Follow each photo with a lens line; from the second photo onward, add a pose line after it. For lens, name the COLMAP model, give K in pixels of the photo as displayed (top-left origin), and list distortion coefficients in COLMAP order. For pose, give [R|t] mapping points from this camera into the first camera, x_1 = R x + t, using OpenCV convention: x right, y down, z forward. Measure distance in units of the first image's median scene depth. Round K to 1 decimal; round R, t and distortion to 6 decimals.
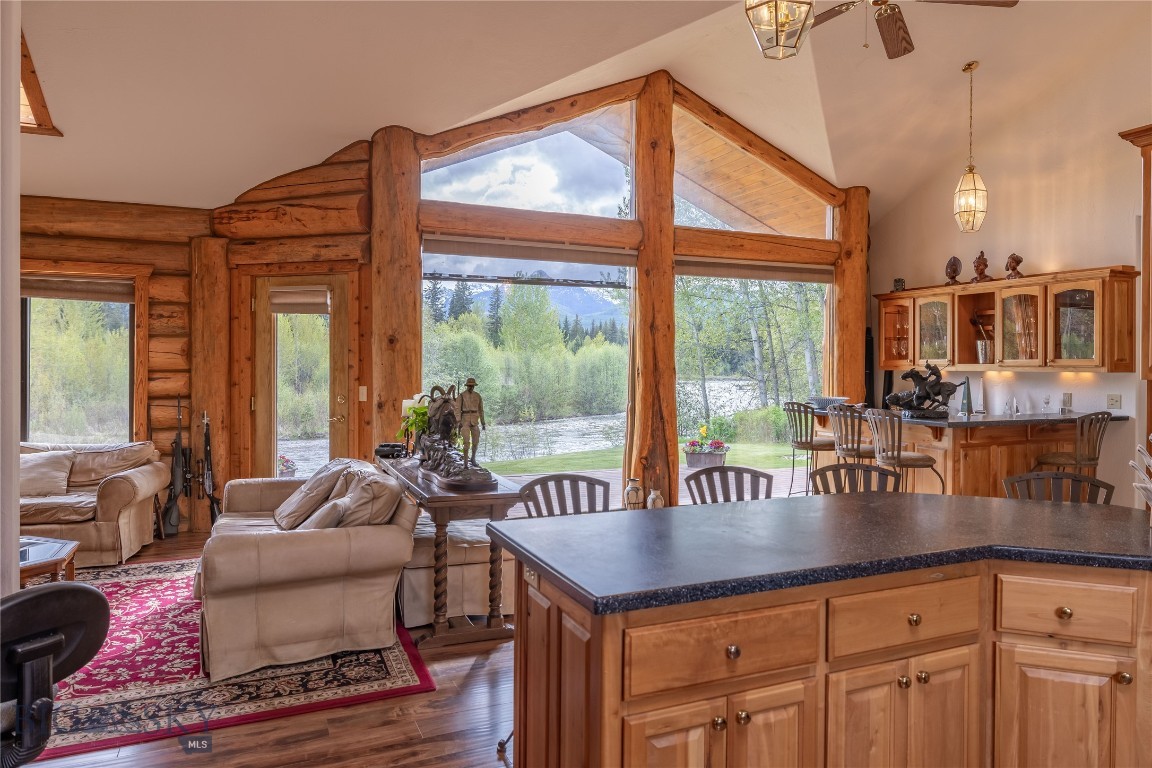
lens RADIAL K [[804.3, 0, 640.5], [0, 804.3, 365.5], [0, 0, 1]] dist [-0.002623, 0.001570]
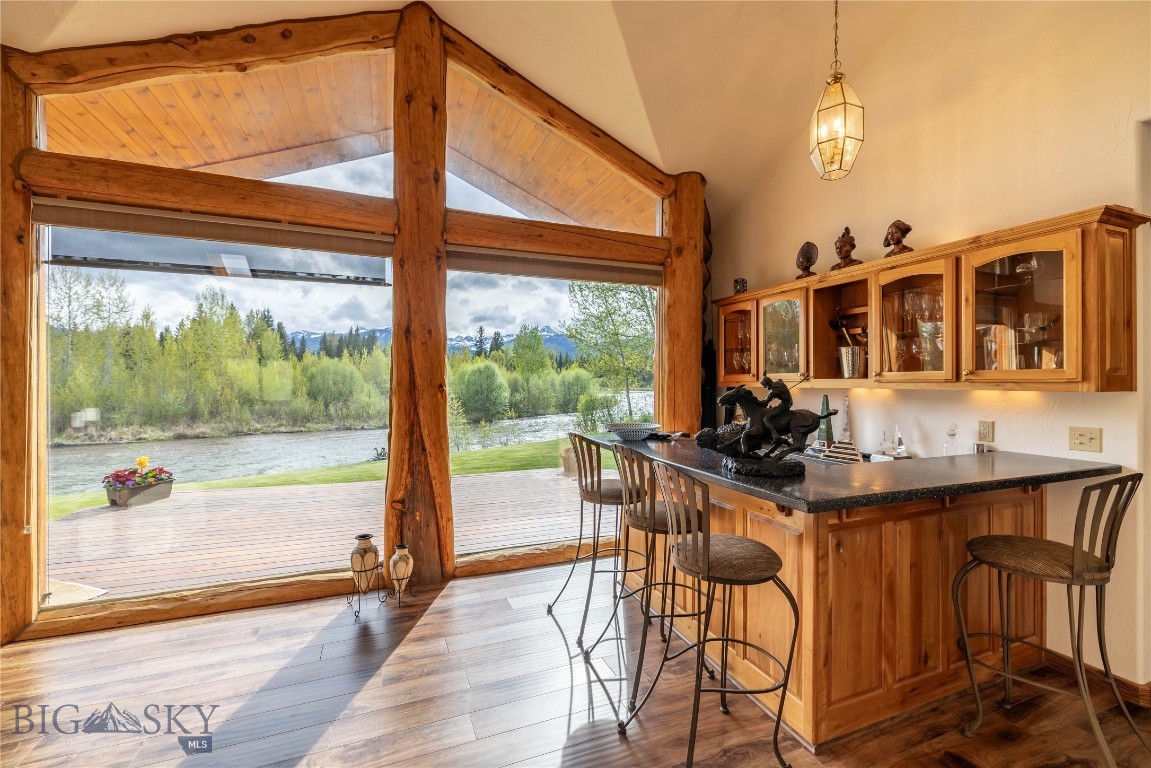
lens RADIAL K [[478.4, 0, 573.6], [0, 478.4, 379.1], [0, 0, 1]] dist [0.001247, 0.000177]
pose [[0.997515, -0.003999, -0.070339, 0.205006], [0.003599, 0.999977, -0.005813, 0.000244], [0.070361, 0.005545, 0.997506, 0.546739]]
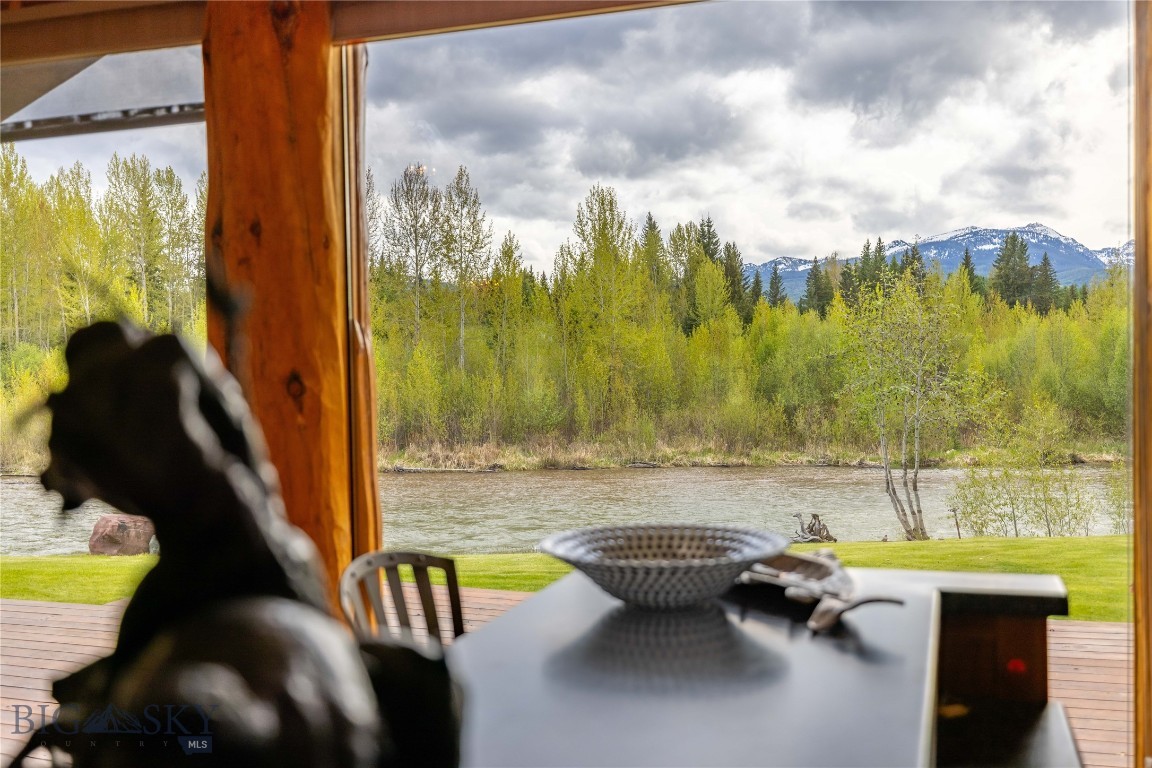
lens RADIAL K [[1108.0, 0, 576.0], [0, 1108.0, 384.0], [0, 0, 1]] dist [-0.001807, -0.000984]
pose [[0.715876, -0.004455, -0.698213, 0.232405], [0.019359, 0.999722, 0.013470, 0.000586], [0.697959, -0.023160, 0.715763, 0.585744]]
